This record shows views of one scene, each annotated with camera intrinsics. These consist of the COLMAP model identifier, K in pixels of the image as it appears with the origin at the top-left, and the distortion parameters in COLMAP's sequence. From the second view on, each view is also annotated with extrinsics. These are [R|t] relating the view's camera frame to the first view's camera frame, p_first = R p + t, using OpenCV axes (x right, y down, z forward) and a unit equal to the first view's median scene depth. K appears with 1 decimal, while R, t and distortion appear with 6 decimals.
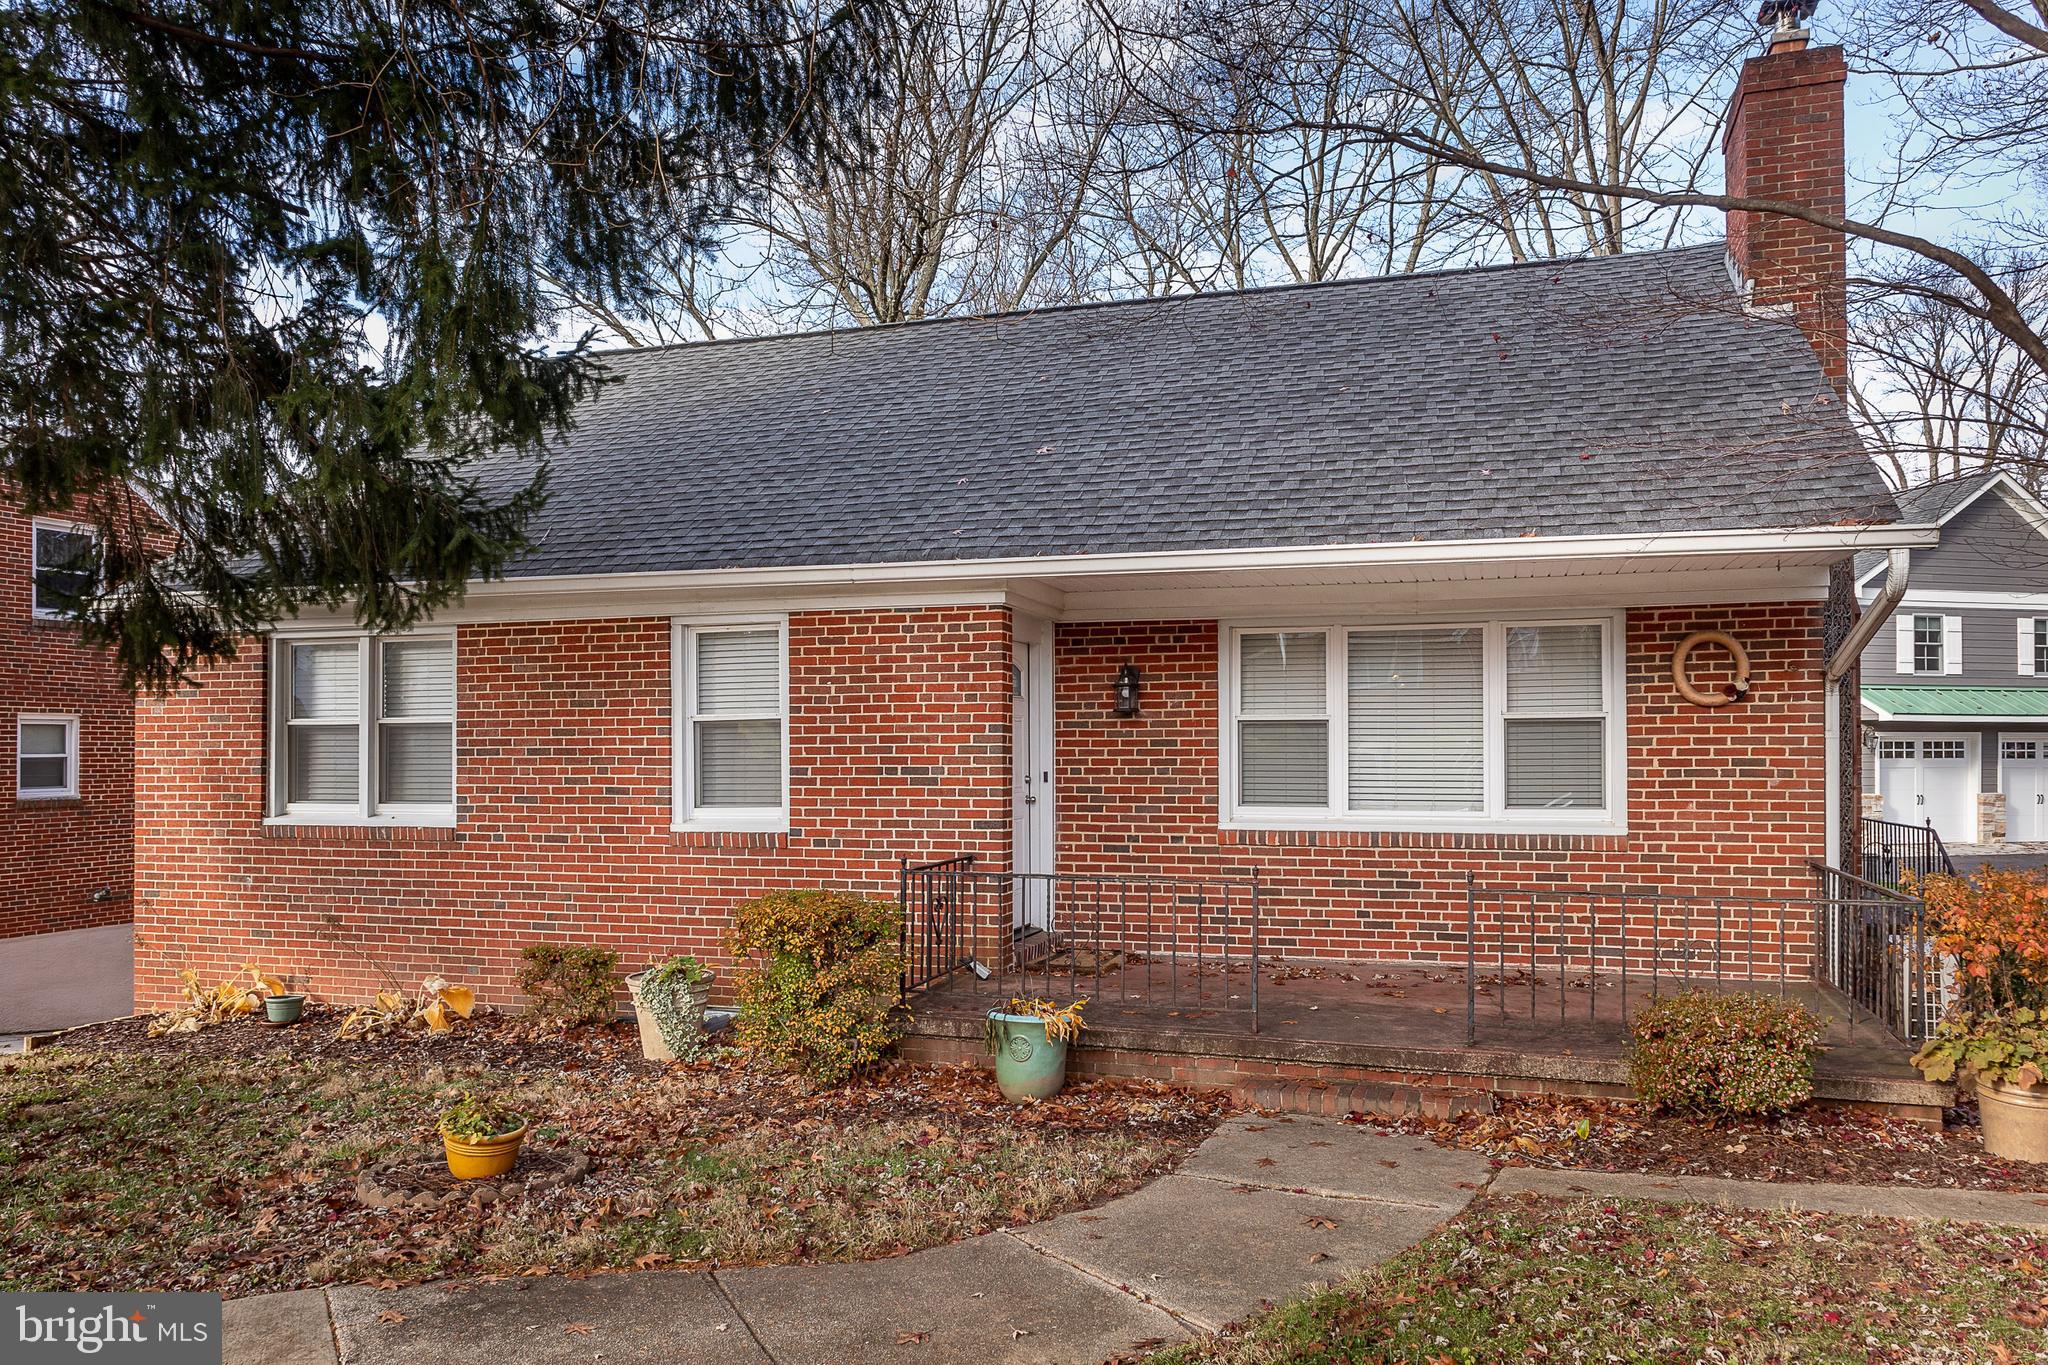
lens RADIAL K [[1419.7, 0, 1024.0], [0, 1419.7, 682.5], [0, 0, 1]] dist [0.004507, 0.000081]
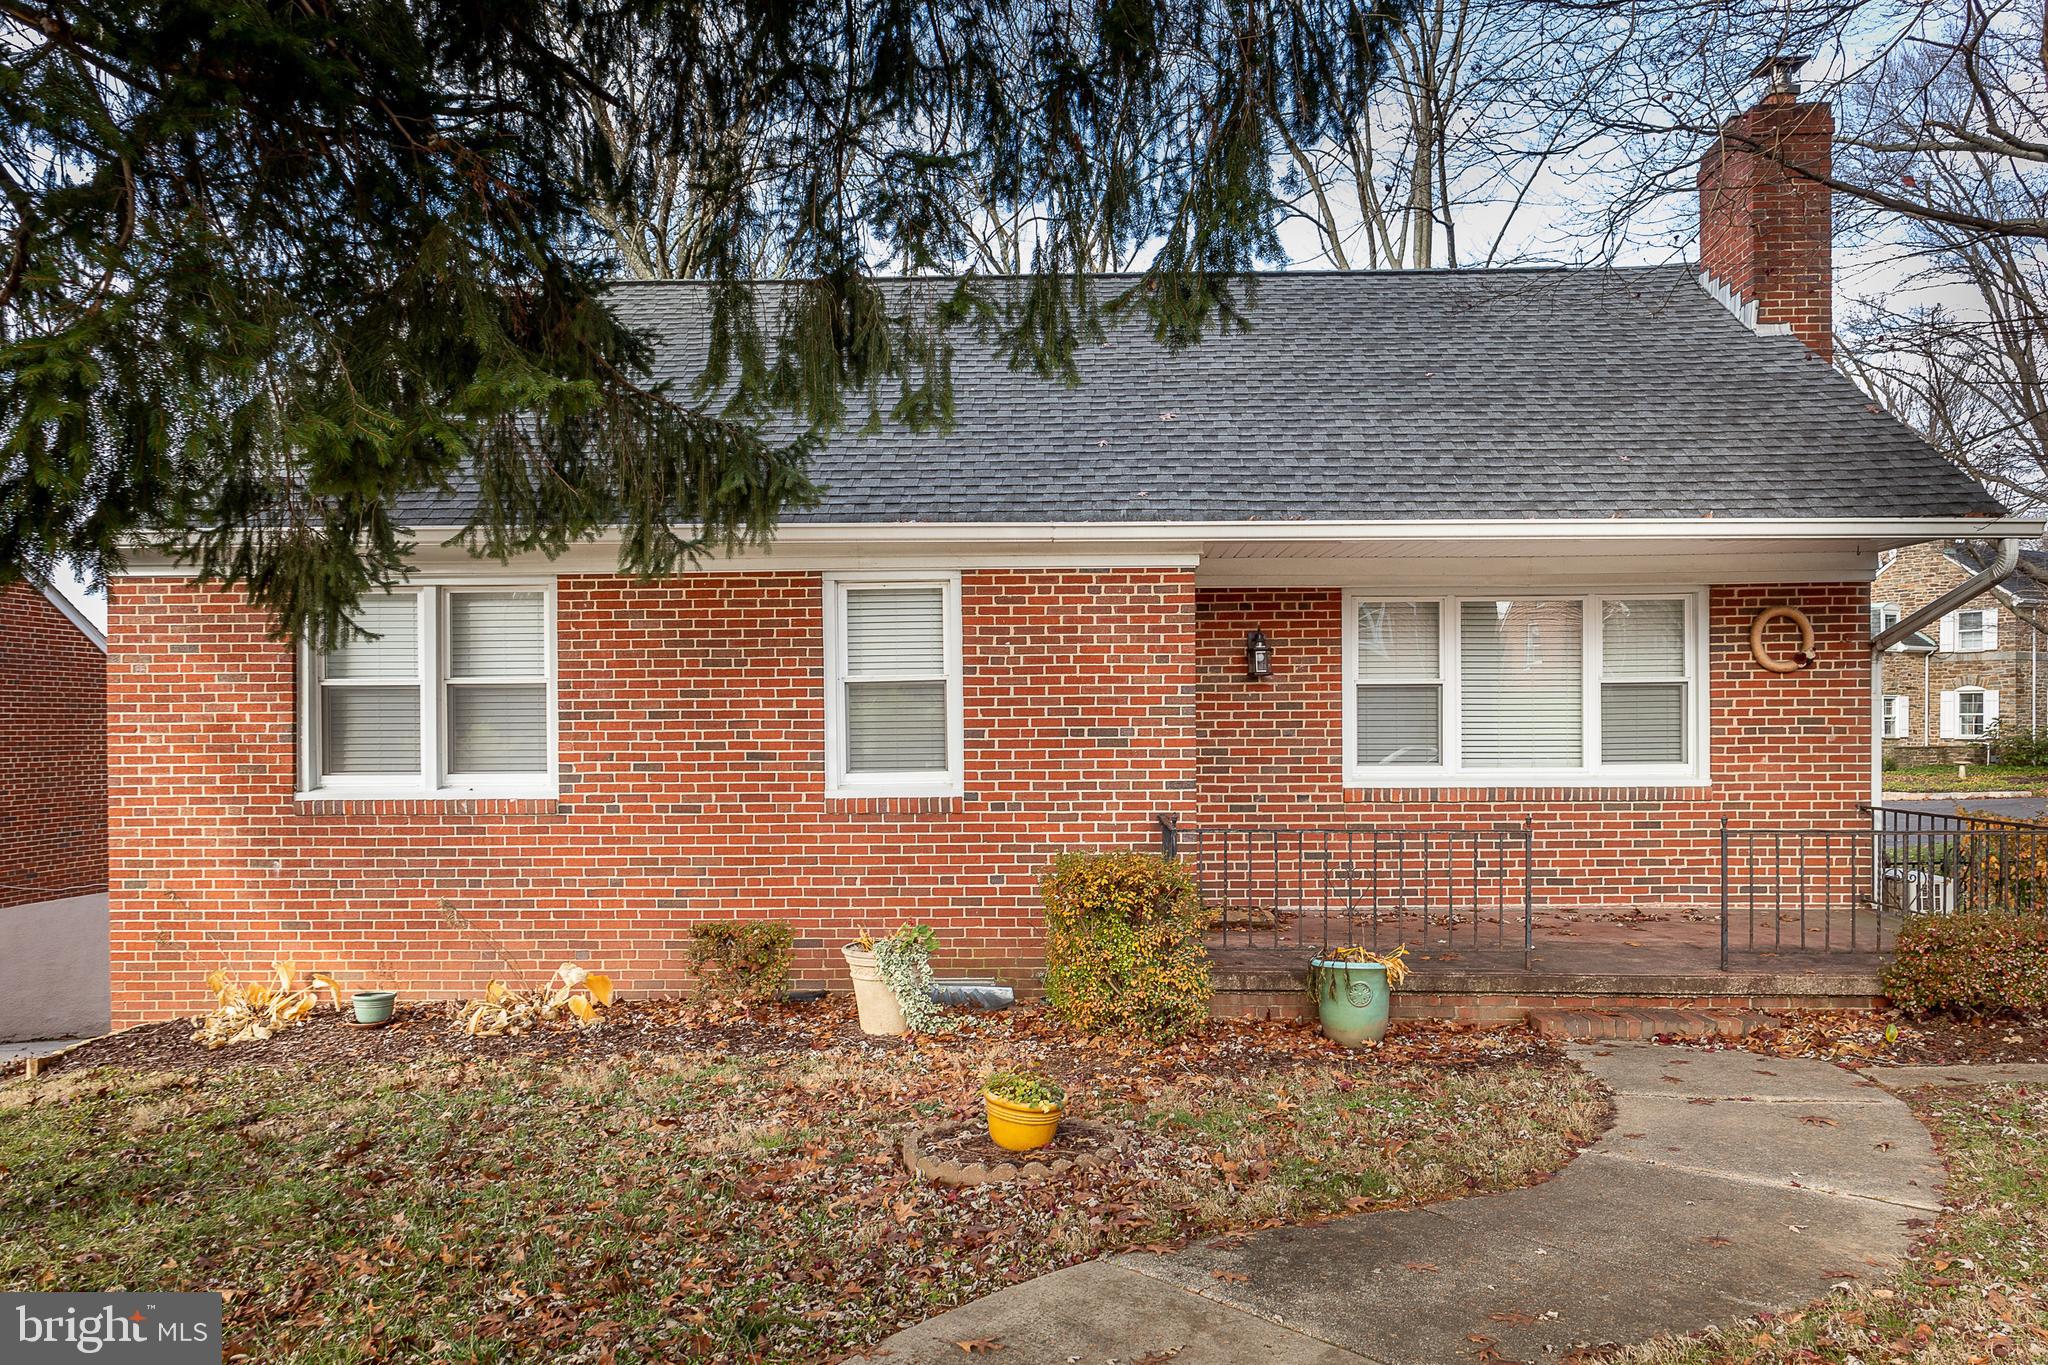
lens RADIAL K [[1430.7, 0, 1024.0], [0, 1430.7, 682.5], [0, 0, 1]] dist [0.000207, -0.000567]
pose [[0.964221, 0.004827, 0.265057, -0.372491], [-0.009136, 0.999845, 0.015027, 0.011938], [-0.264943, -0.016911, 0.964116, 0.044987]]
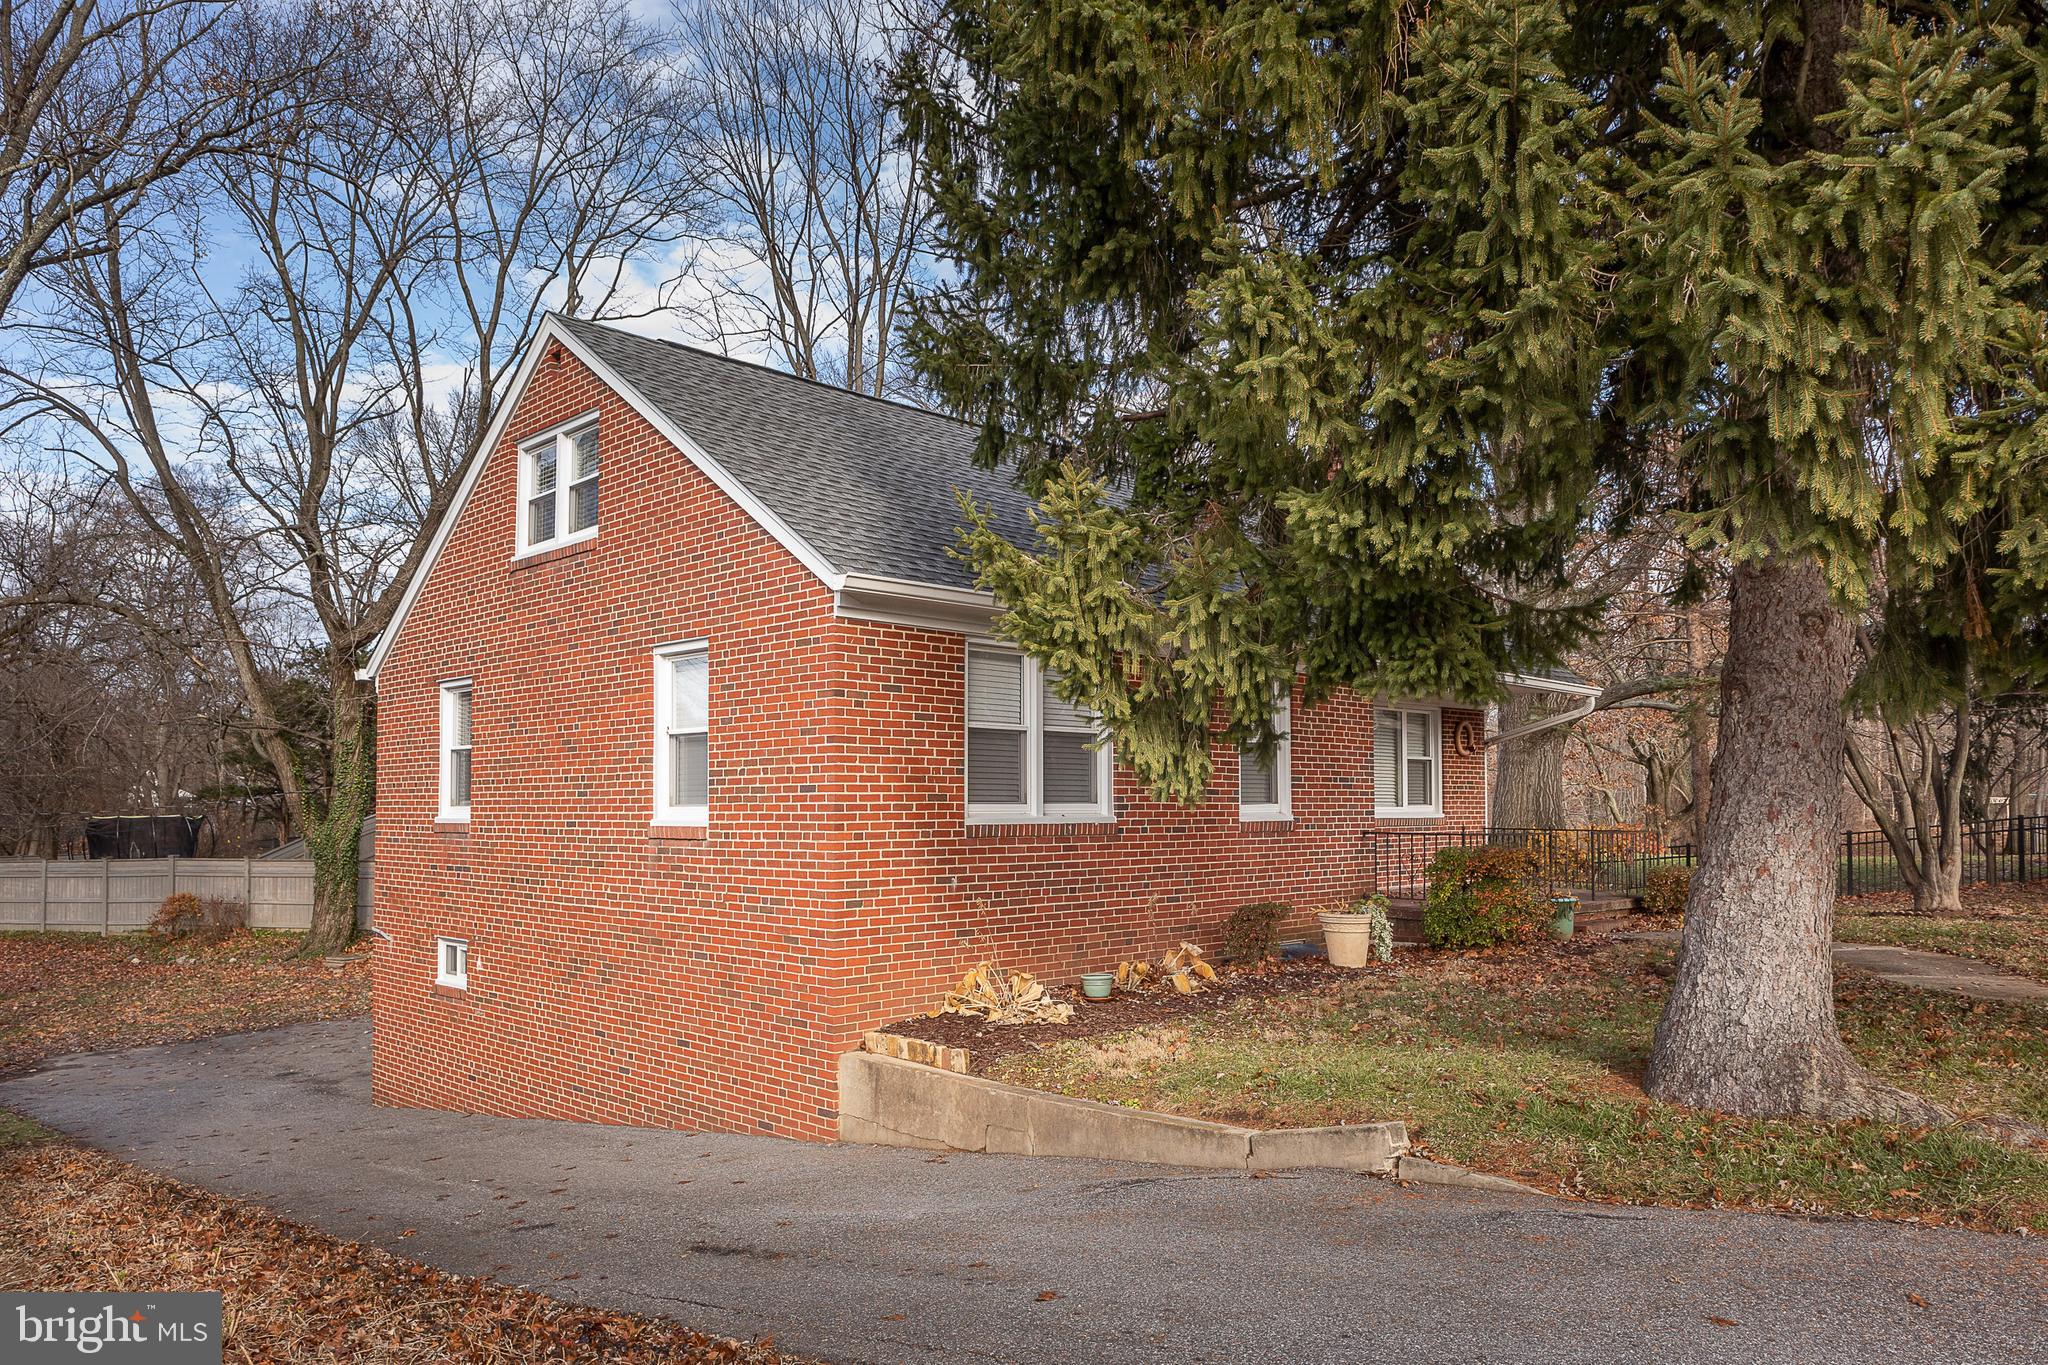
lens RADIAL K [[1430.7, 0, 1024.0], [0, 1430.7, 682.5], [0, 0, 1]] dist [0.000207, -0.000567]
pose [[0.460352, 0.081334, 0.884003, -1.567265], [-0.037809, 0.996687, -0.072012, 0.077969], [-0.886931, -0.000273, 0.461902, 0.543208]]
